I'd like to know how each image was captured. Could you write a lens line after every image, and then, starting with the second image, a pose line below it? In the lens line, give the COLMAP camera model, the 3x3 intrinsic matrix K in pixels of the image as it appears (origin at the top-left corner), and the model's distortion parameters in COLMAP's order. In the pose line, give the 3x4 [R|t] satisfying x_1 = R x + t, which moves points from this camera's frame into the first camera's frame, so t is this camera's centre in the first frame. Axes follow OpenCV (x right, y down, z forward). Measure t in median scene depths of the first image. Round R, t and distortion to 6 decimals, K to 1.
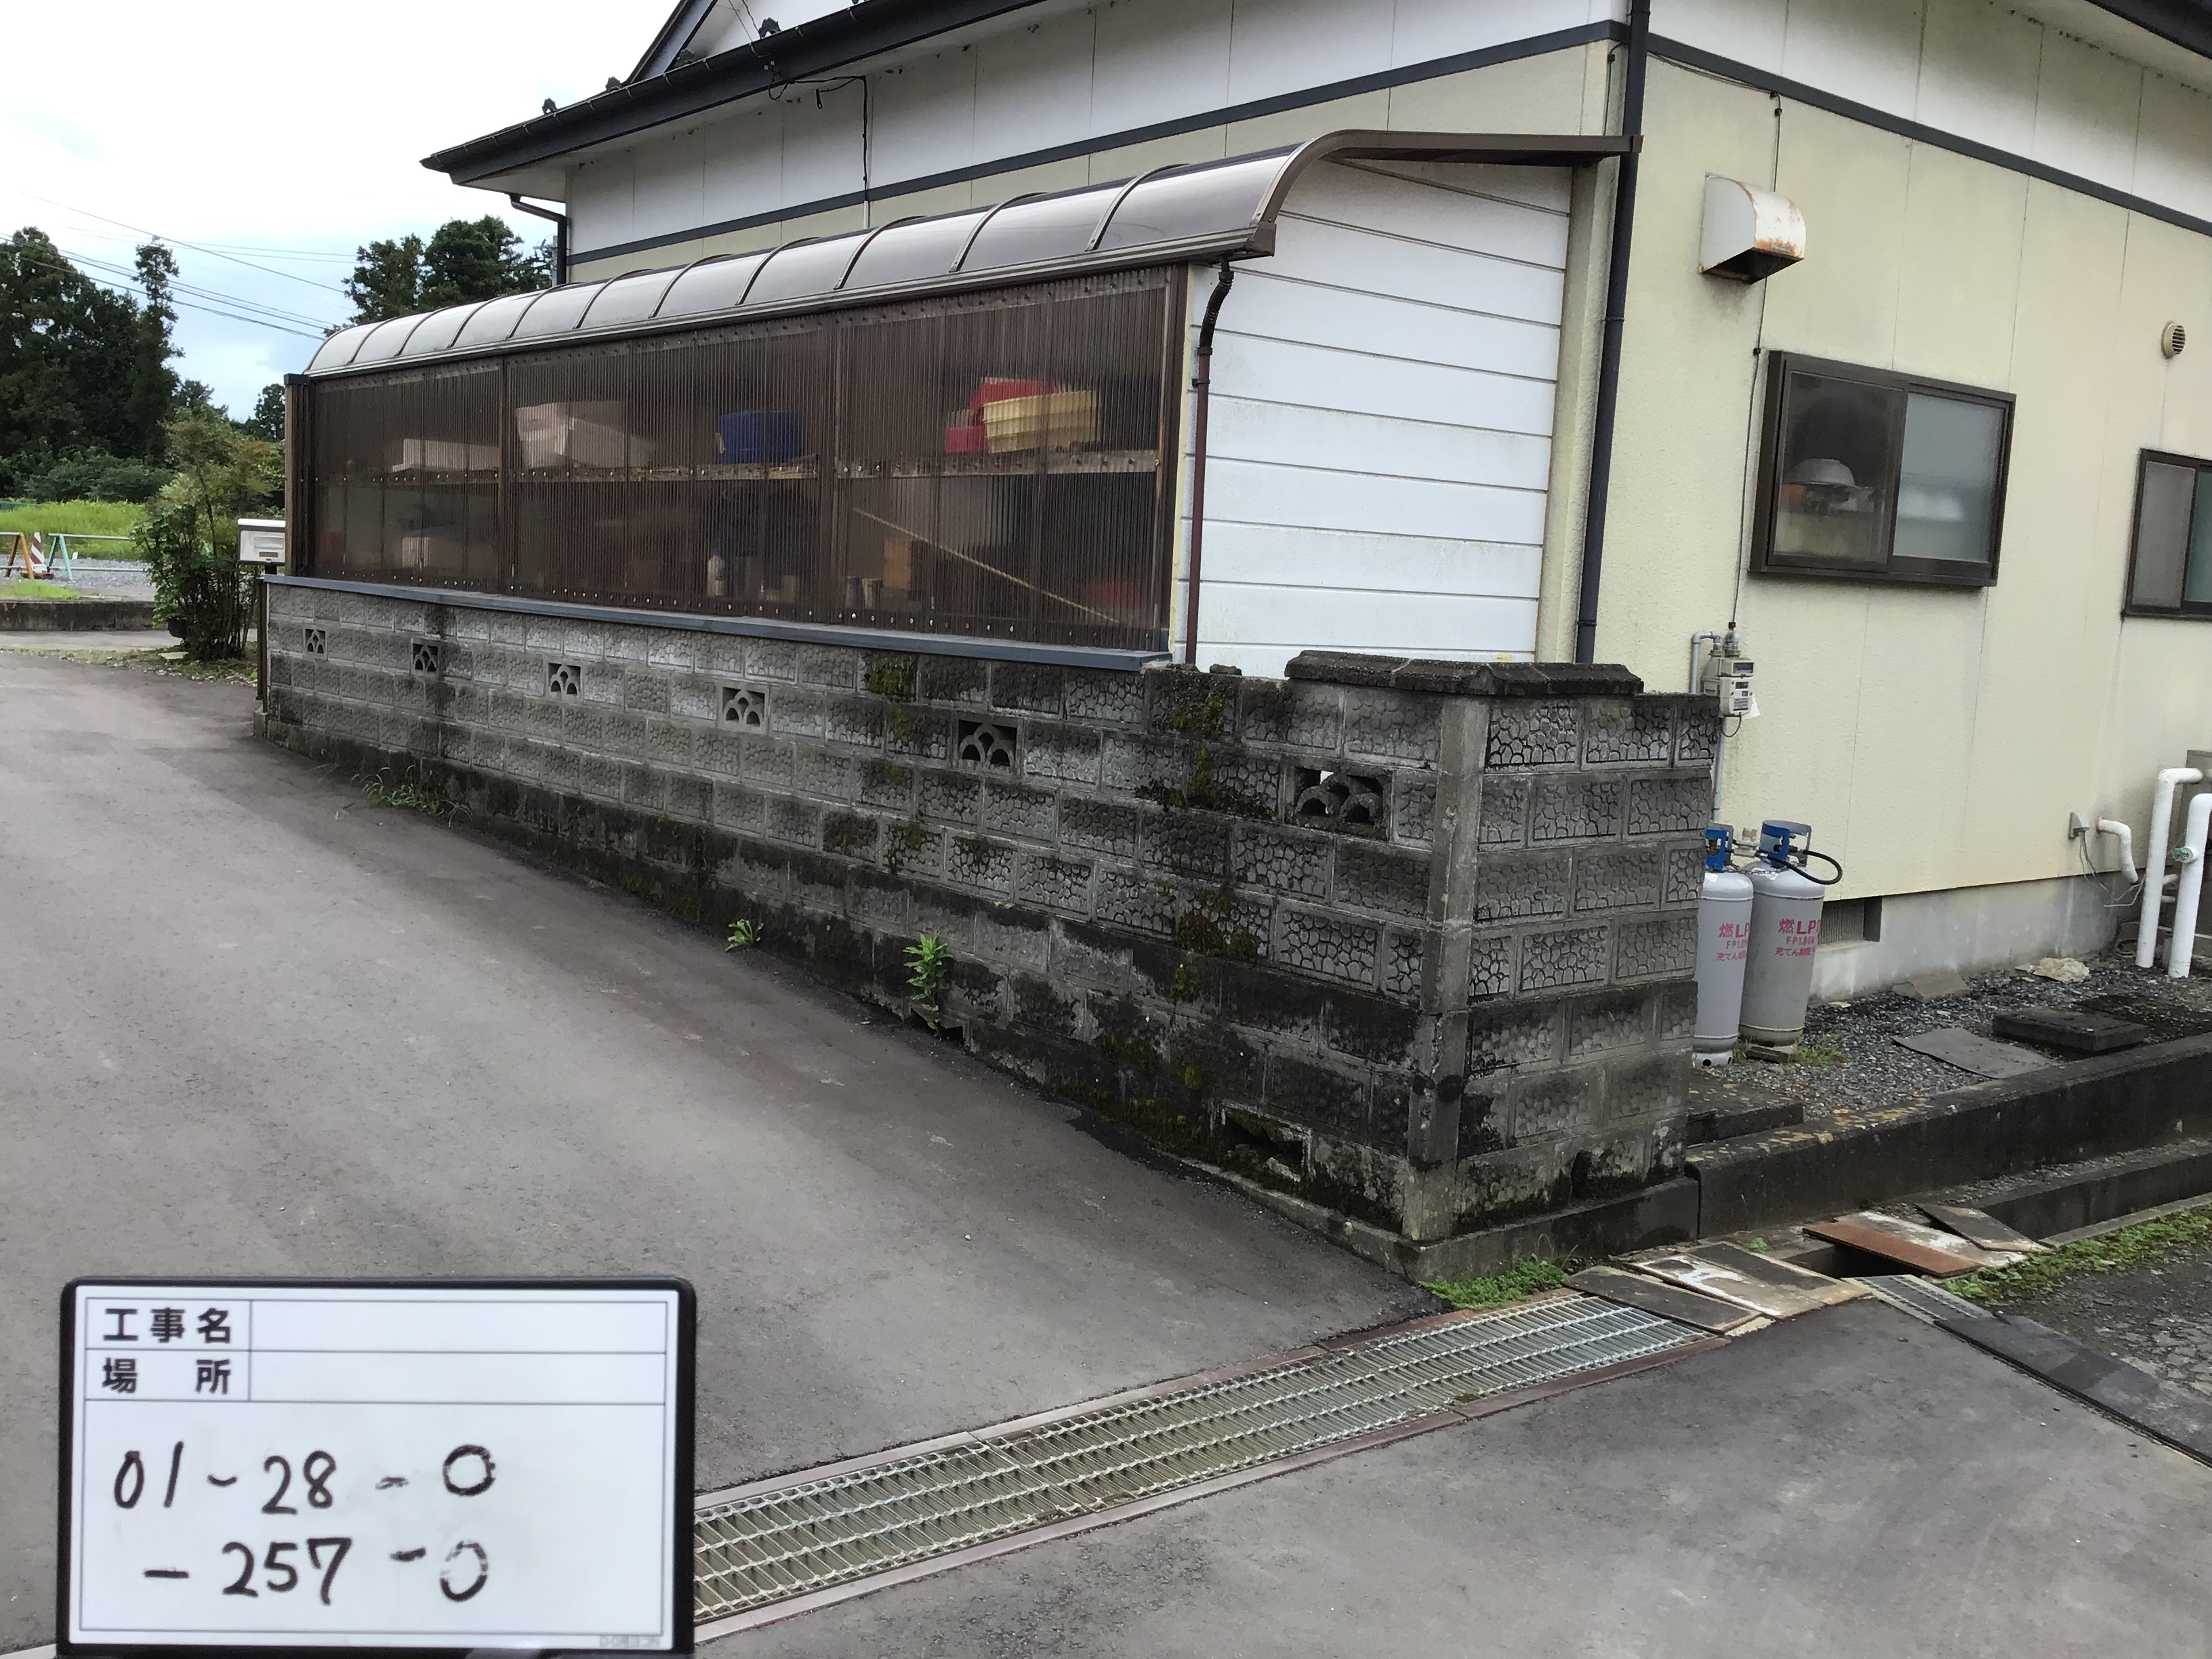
lens RADIAL K [[1988.4, 0, 1114.2], [0, 1988.4, 814.7], [0, 0, 1]] dist [0.130920, -0.257557]
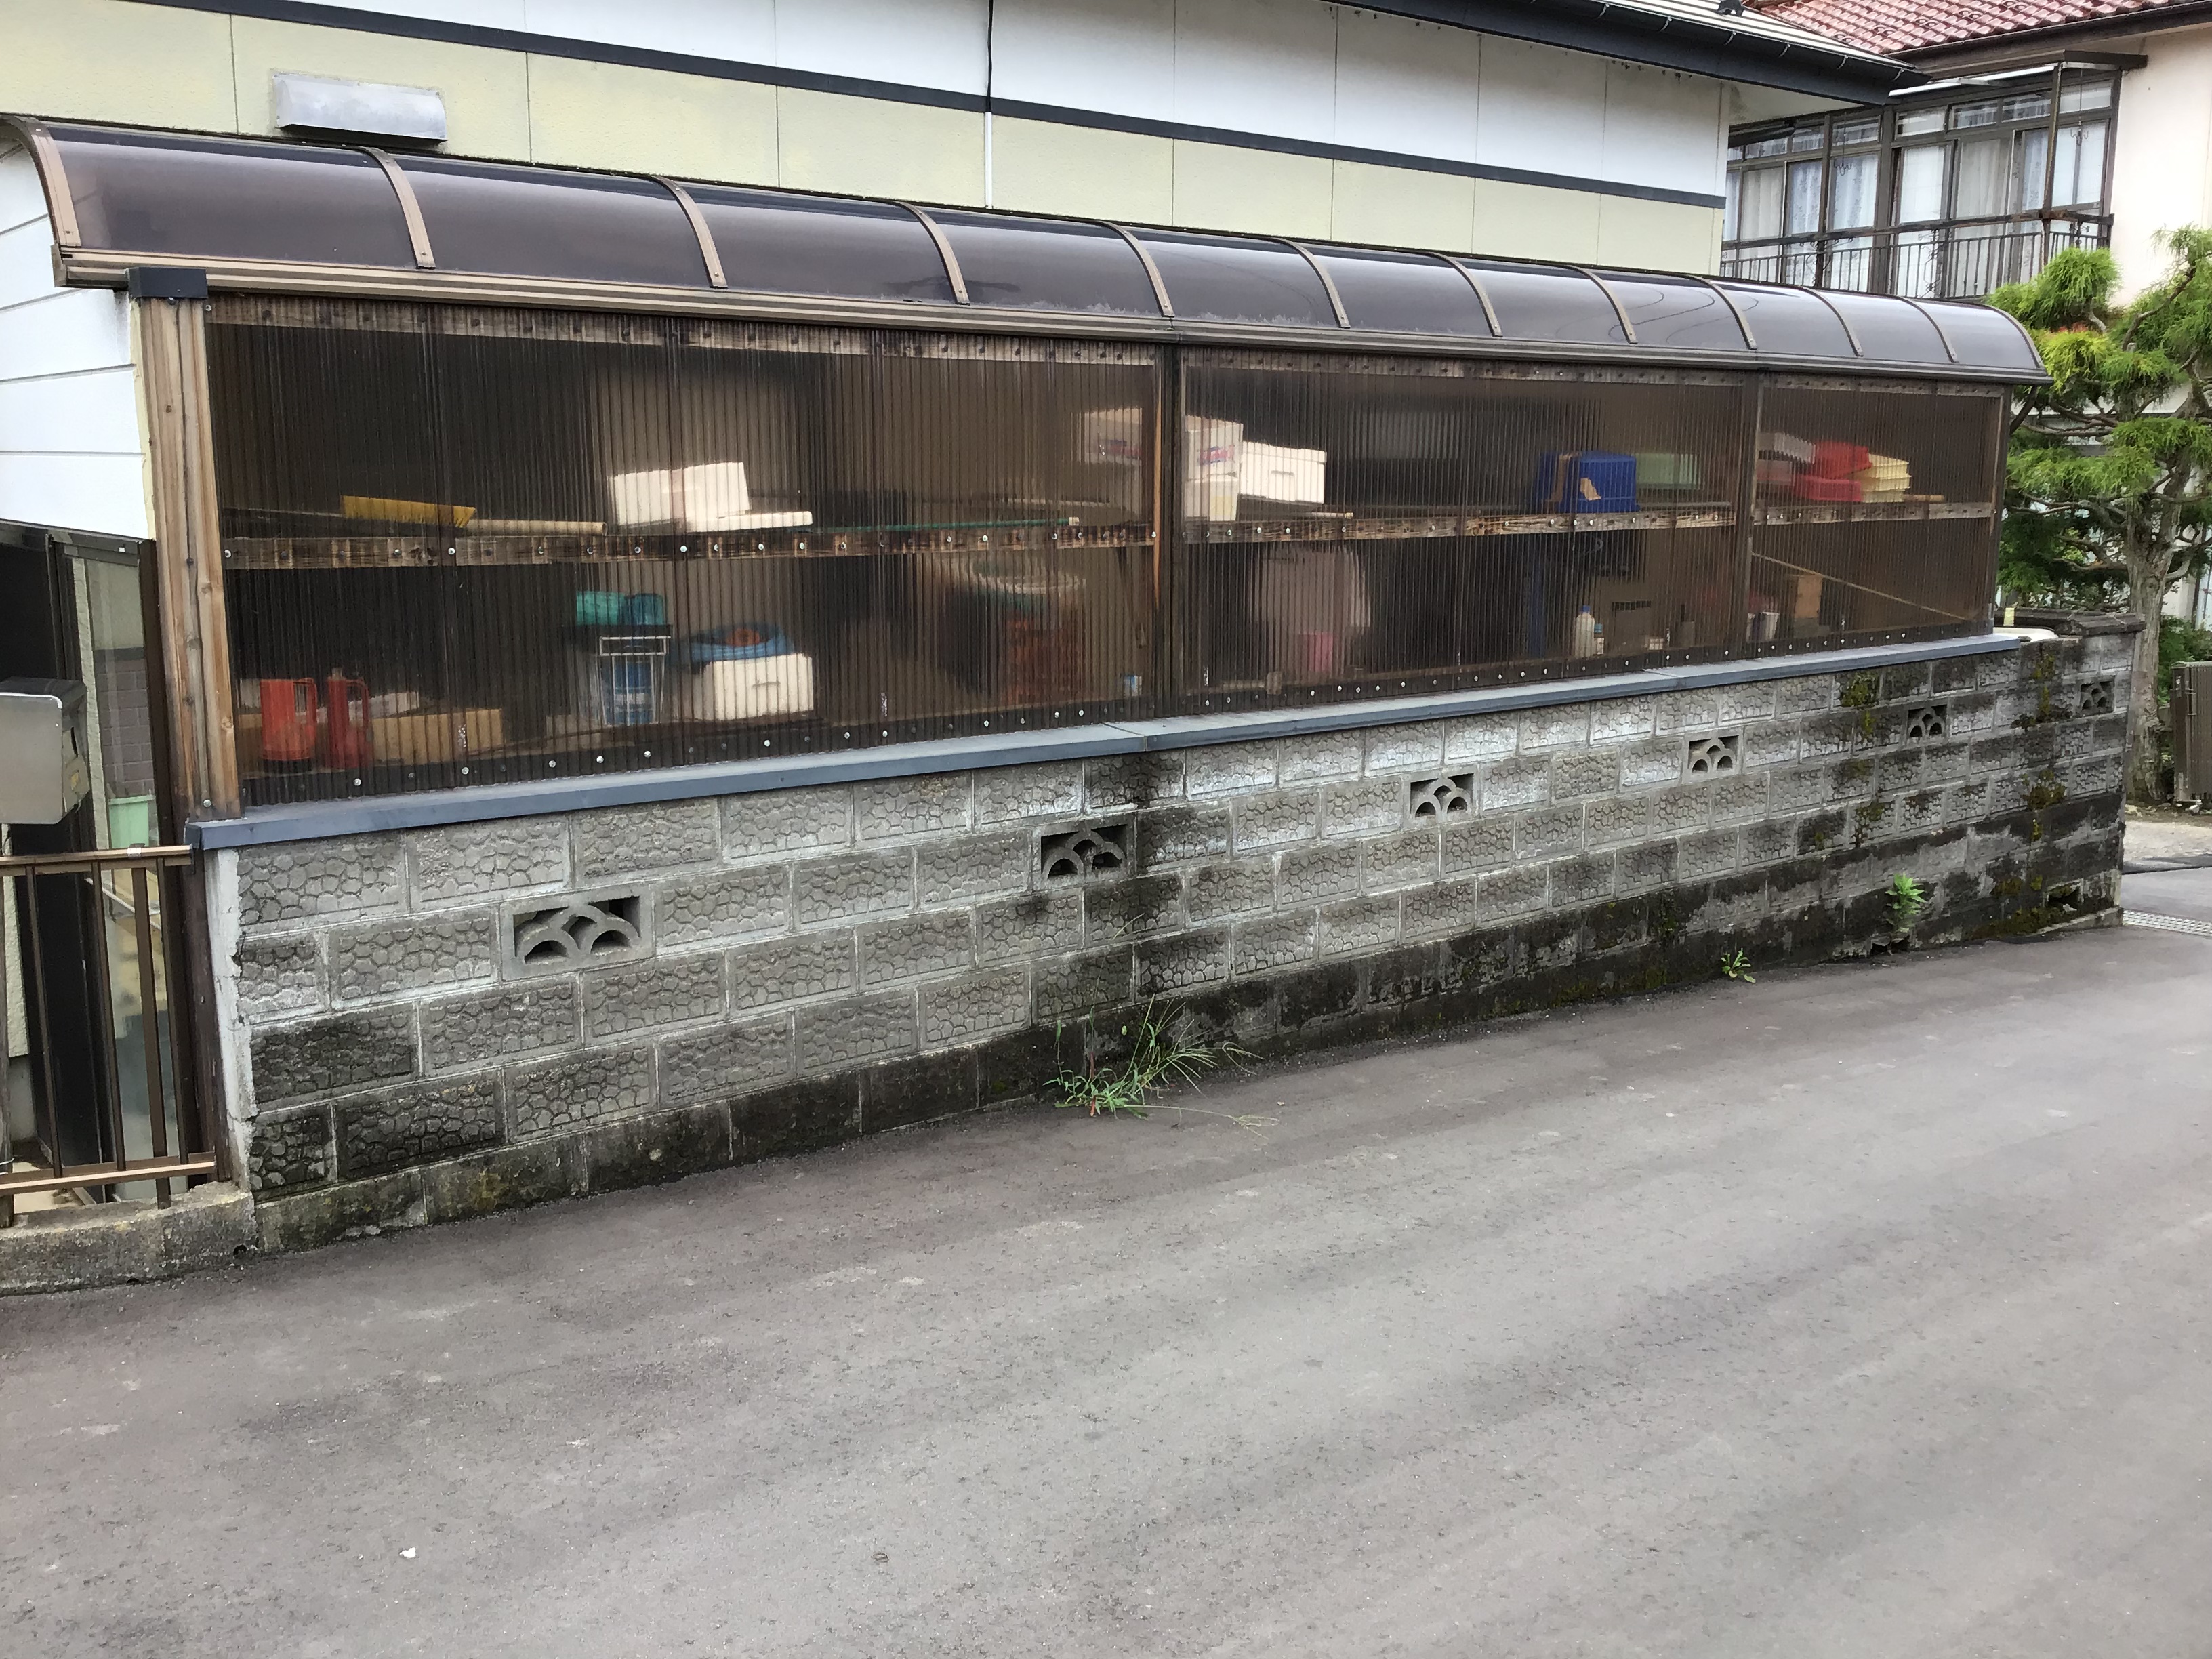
lens RADIAL K [[1988.4, 0, 1114.2], [0, 1988.4, 814.7], [0, 0, 1]] dist [0.130920, -0.257557]
pose [[0.000640, -0.221422, 0.975178, -1.313695], [0.108083, 0.969481, 0.220058, -0.311788], [-0.994142, 0.105259, 0.024553, 1.416482]]
